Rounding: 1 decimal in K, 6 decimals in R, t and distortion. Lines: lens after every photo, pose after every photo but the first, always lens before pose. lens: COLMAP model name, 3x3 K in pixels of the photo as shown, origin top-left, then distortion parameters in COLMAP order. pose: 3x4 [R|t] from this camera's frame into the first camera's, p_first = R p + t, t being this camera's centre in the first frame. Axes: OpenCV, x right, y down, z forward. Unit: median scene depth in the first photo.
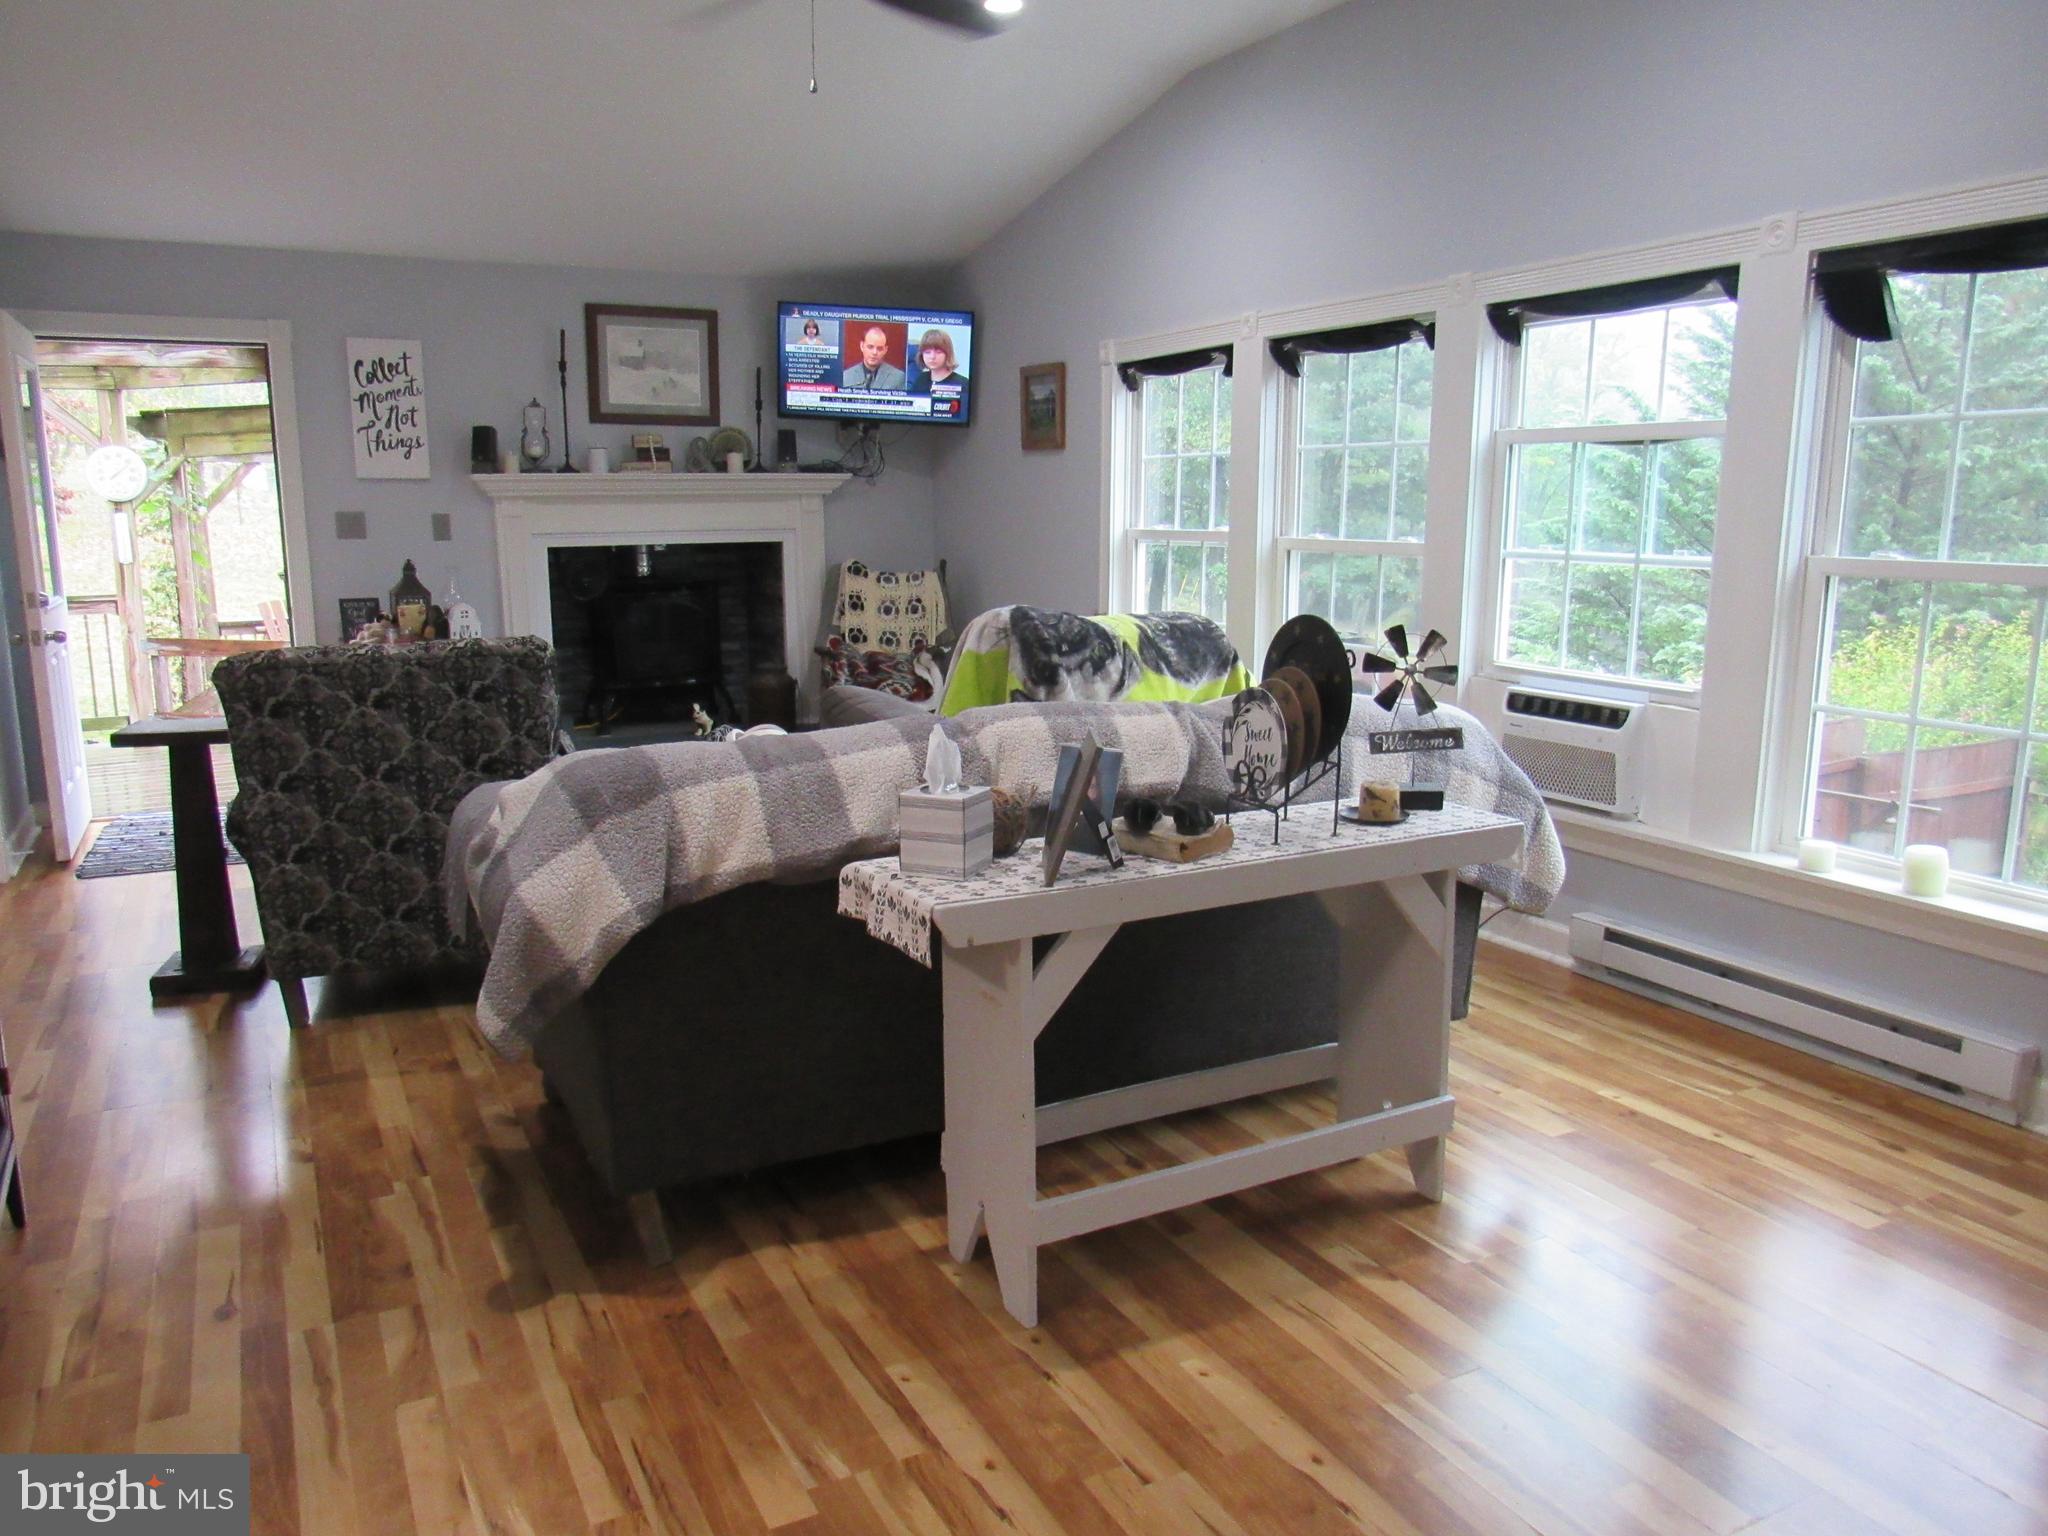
lens RADIAL K [[1488.5, 0, 1024.0], [0, 1488.5, 768.0], [0, 0, 1]] dist [-0.029085, 0.034780]
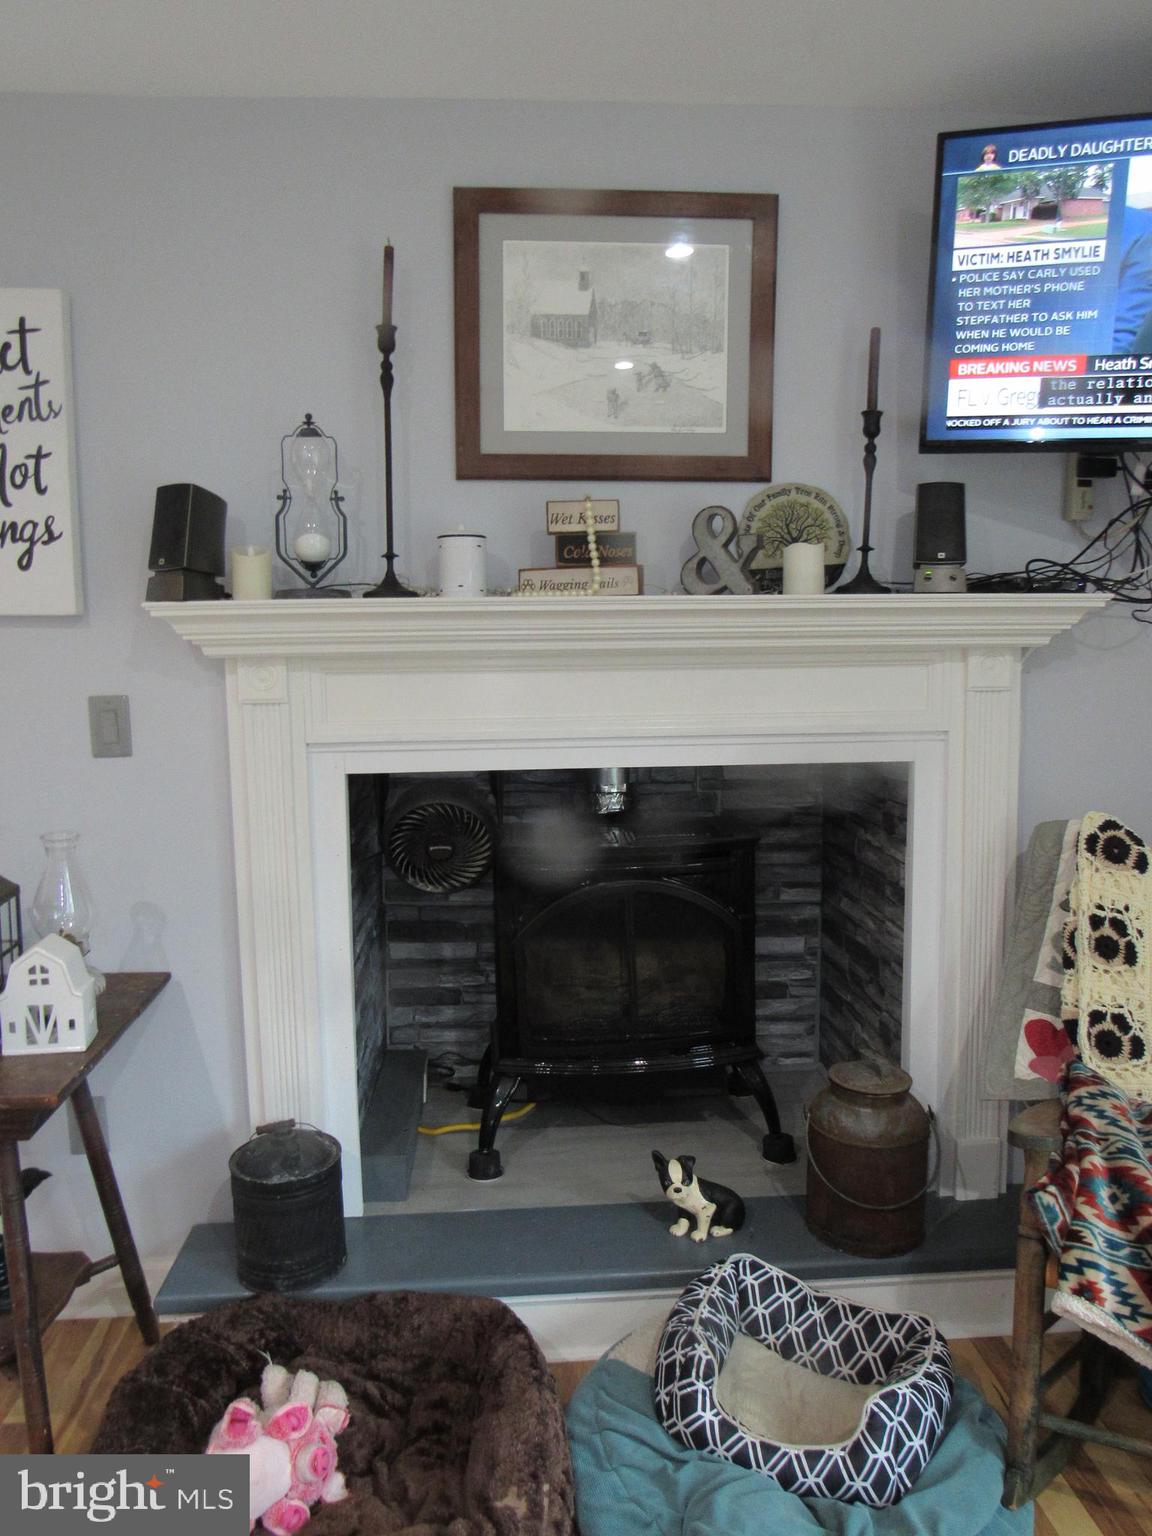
lens RADIAL K [[1116.3, 0, 576.0], [0, 1116.3, 768.0], [0, 0, 1]] dist [-0.029085, 0.034780]
pose [[0.916262, 0.041781, -0.398394, -0.131464], [-0.066991, 0.996522, -0.049563, -0.135967], [0.394937, 0.072102, 0.915874, 0.717894]]
